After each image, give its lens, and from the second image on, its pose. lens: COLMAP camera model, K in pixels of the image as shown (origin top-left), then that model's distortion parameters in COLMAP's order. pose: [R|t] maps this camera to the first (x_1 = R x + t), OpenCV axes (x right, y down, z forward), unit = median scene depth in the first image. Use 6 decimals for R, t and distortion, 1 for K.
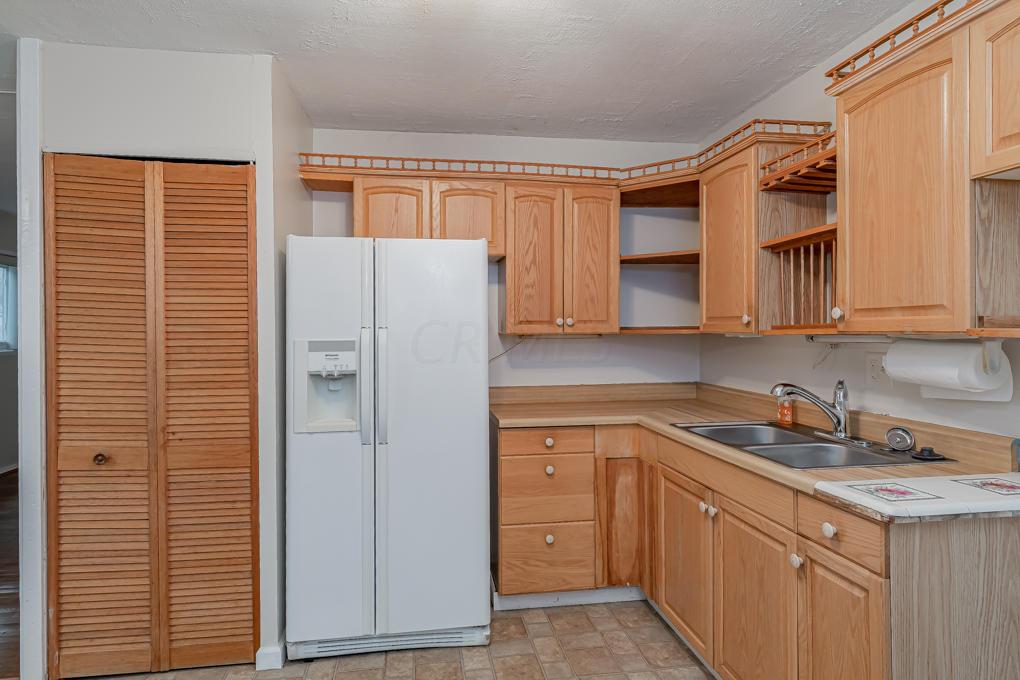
lens RADIAL K [[572.8, 0, 507.9], [0, 572.8, 328.8], [0, 0, 1]] dist [0.000212, -0.001006]
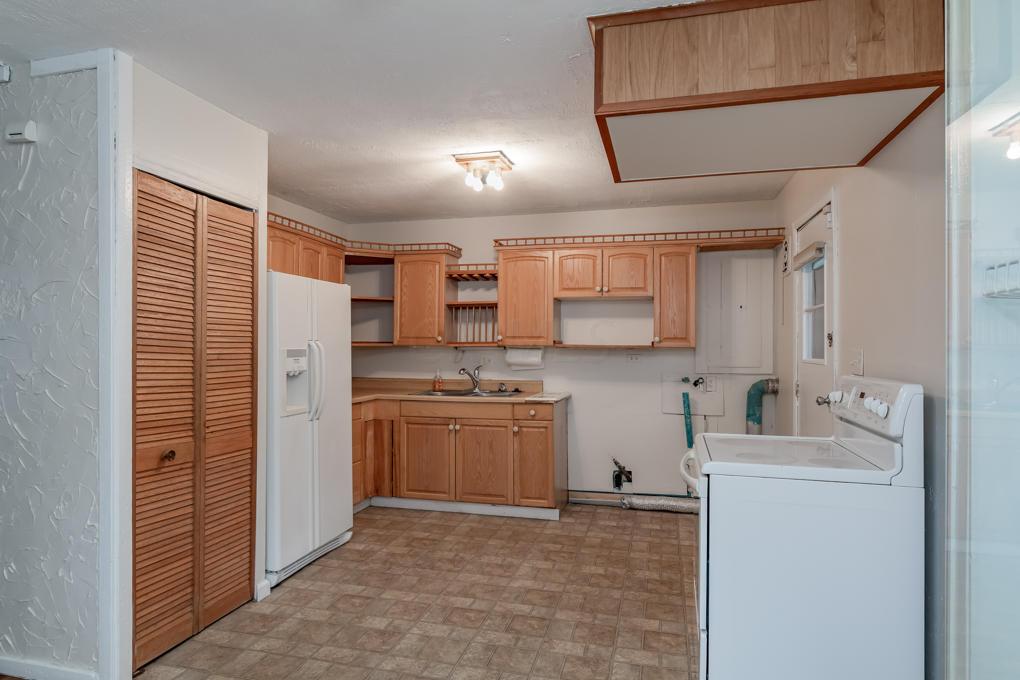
lens RADIAL K [[572.8, 0, 511.1], [0, 572.8, 347.3], [0, 0, 1]] dist [0.000212, -0.001006]
pose [[0.399524, 0.003008, 0.916718, -1.415254], [-0.010229, 0.999947, 0.001177, 0.008724], [-0.916666, -0.009847, 0.399534, -0.045836]]
